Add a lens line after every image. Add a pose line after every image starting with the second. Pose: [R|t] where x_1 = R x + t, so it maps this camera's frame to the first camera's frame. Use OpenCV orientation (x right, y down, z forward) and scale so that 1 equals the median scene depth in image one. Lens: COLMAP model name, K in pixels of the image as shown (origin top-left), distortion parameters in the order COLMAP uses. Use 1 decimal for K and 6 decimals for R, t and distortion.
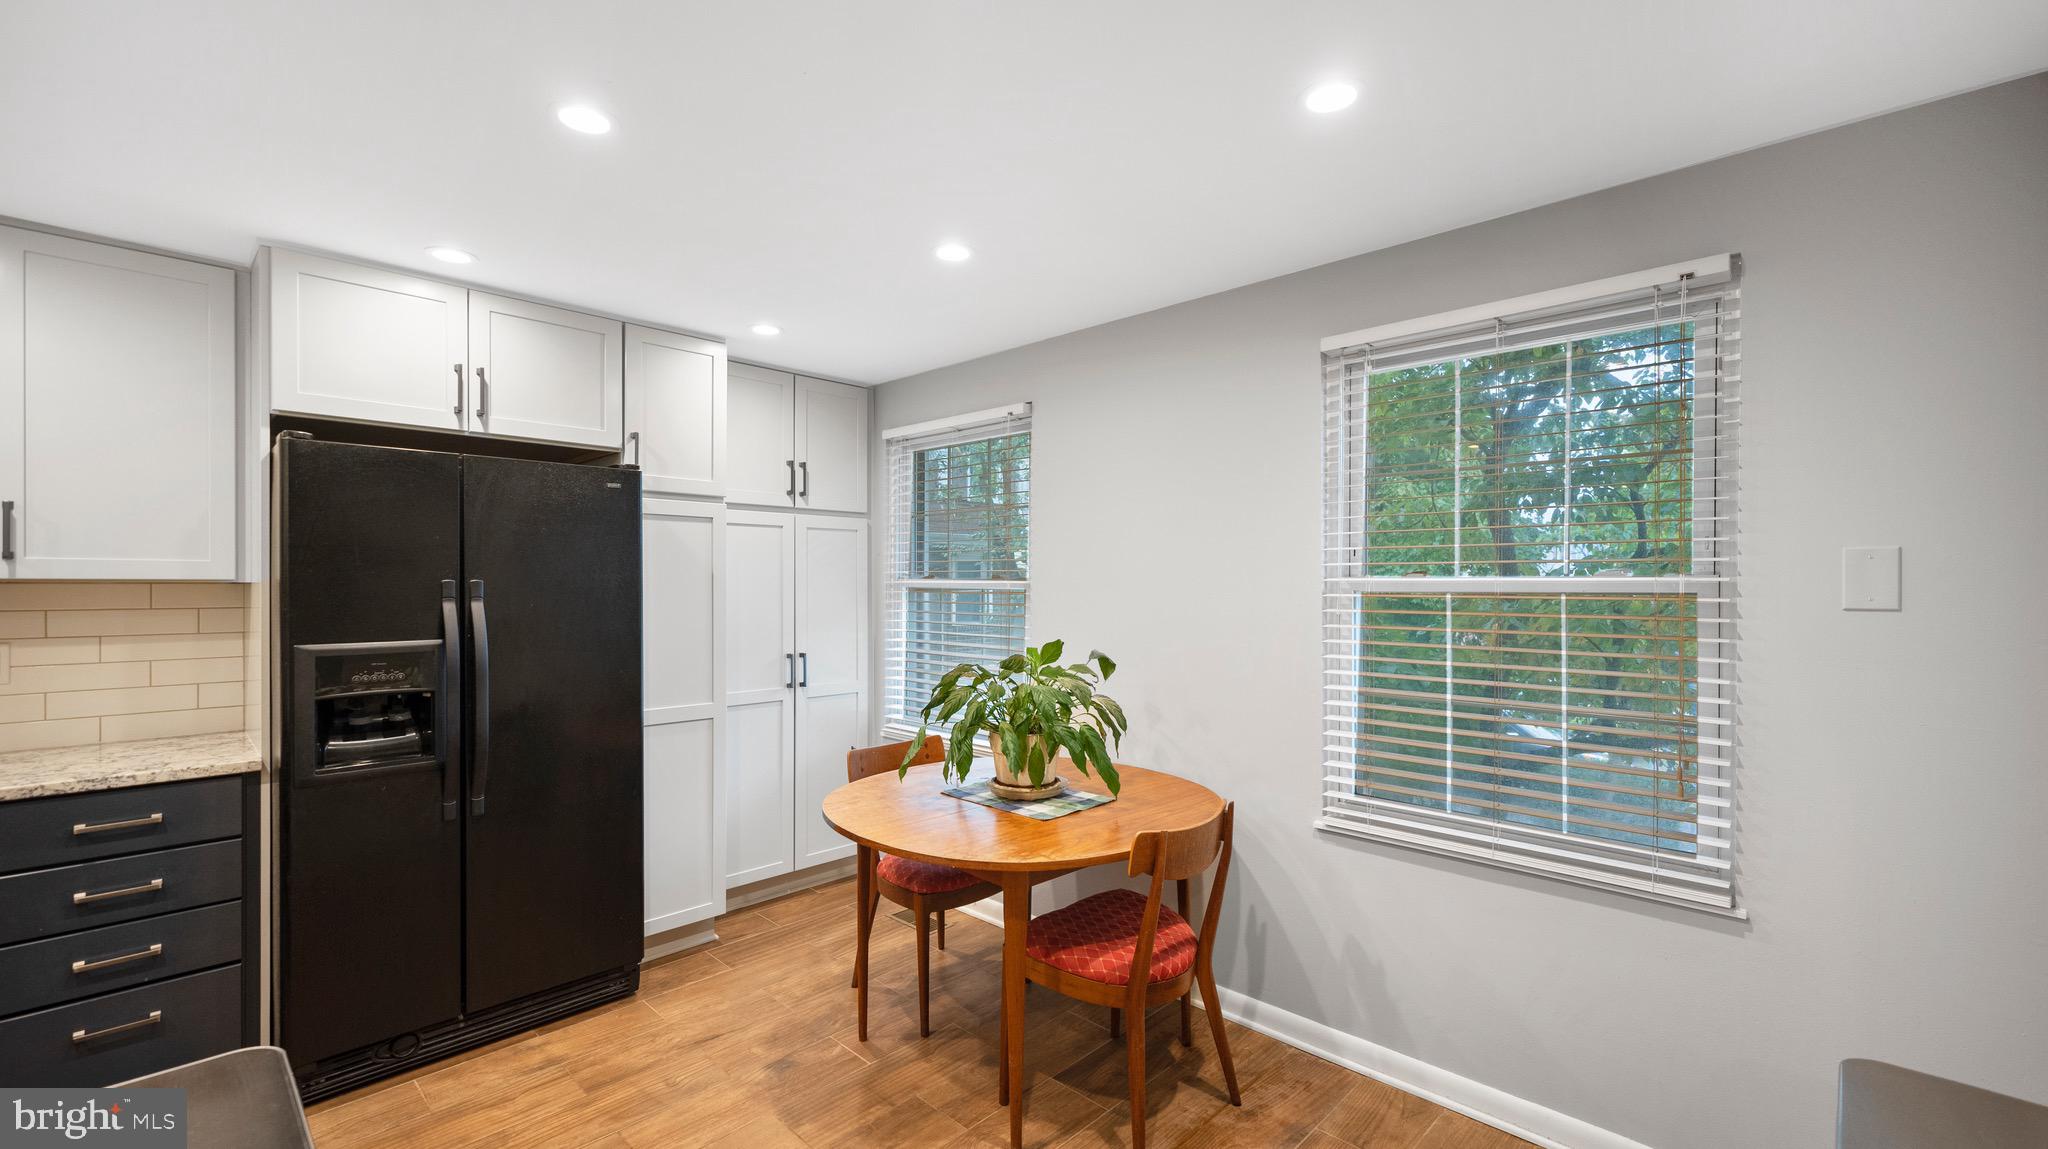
lens RADIAL K [[844.9, 0, 1021.9], [0, 844.9, 591.6], [0, 0, 1]] dist [0.004232, -0.000908]
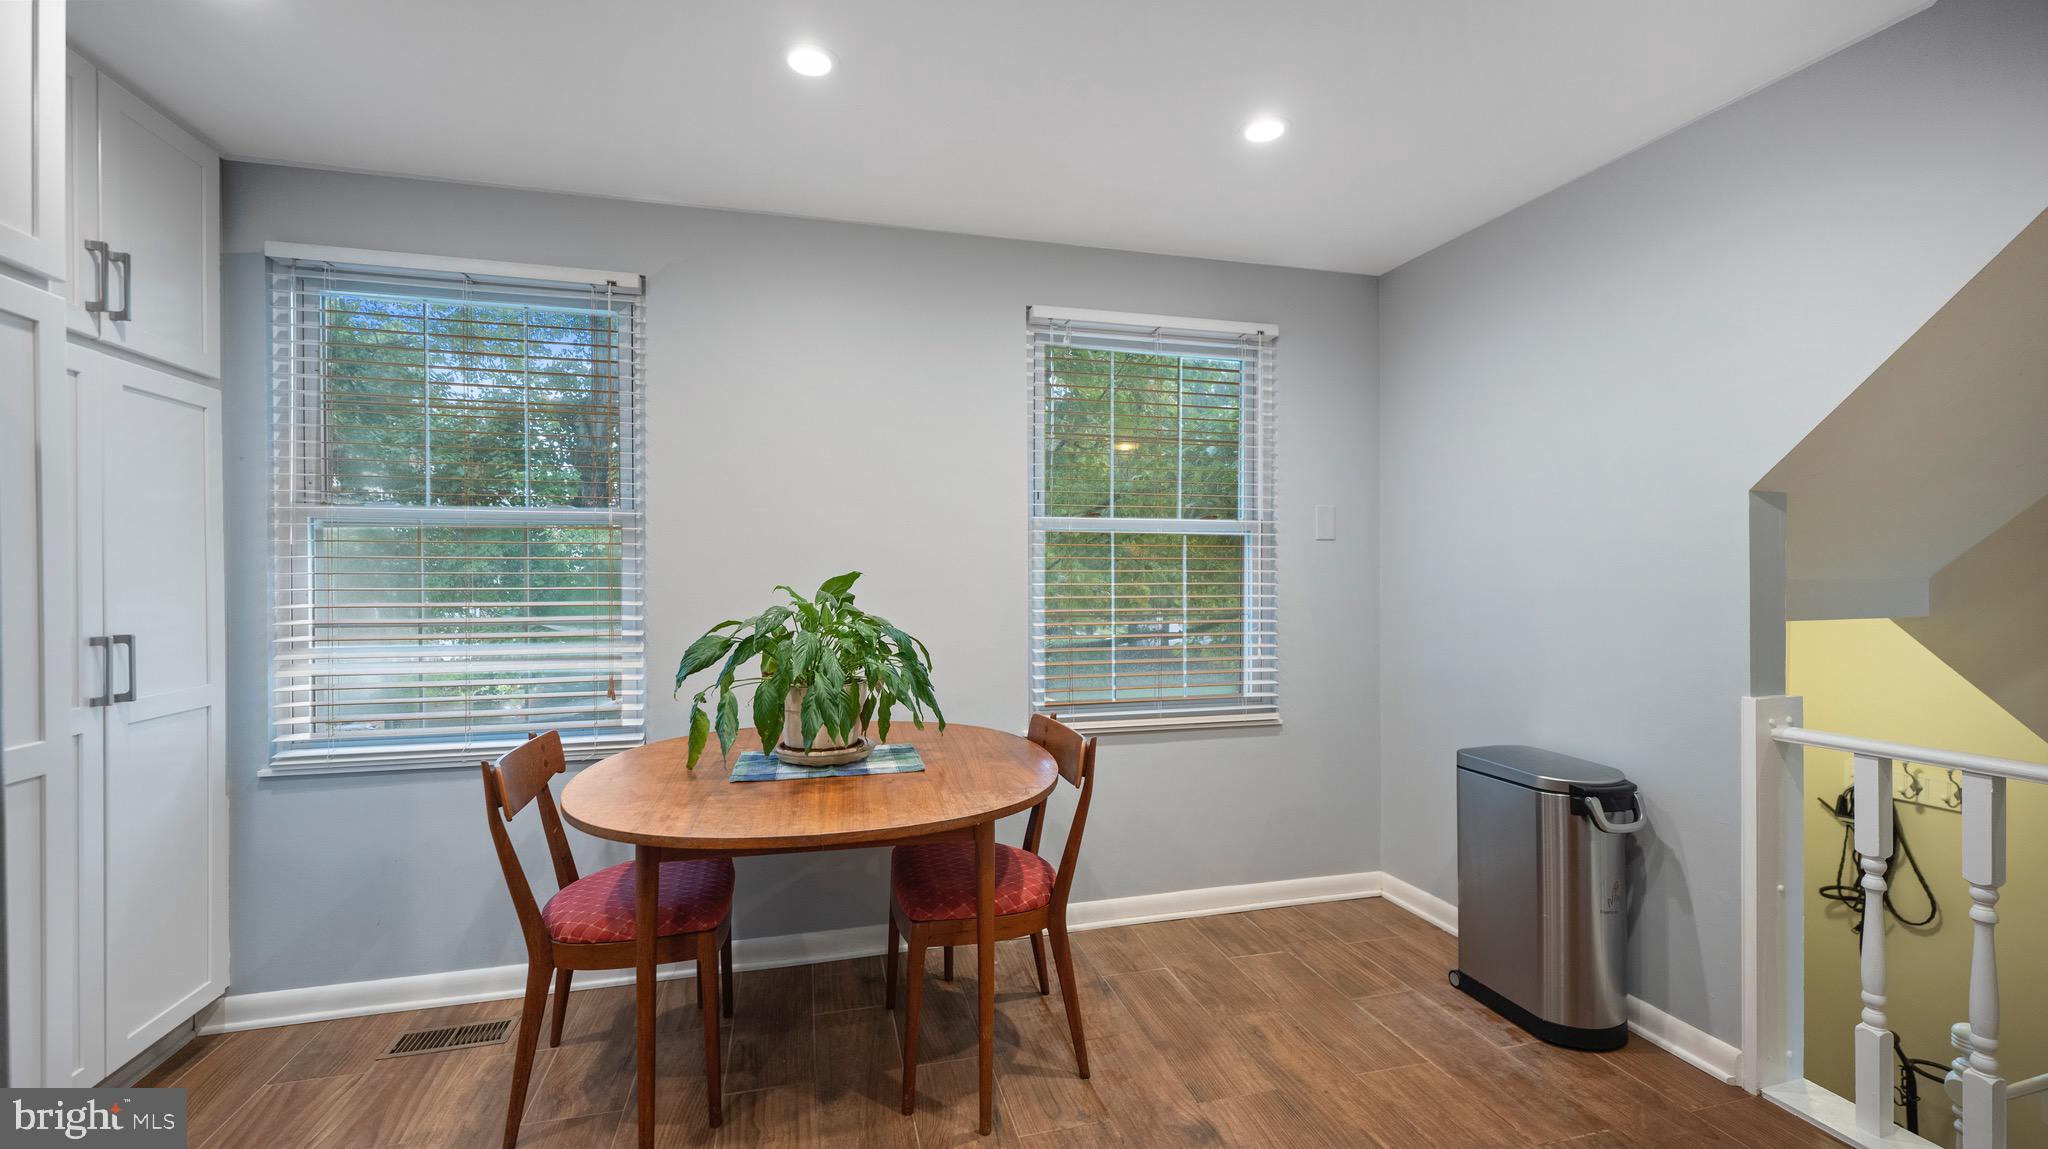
lens RADIAL K [[844.9, 0, 1017.2], [0, 844.9, 580.9], [0, 0, 1]] dist [0.004232, -0.000908]
pose [[0.511038, -0.009562, 0.859505, -0.424309], [0.010083, 0.999936, 0.005129, 0.044083], [-0.859499, 0.006045, 0.511102, 0.291915]]
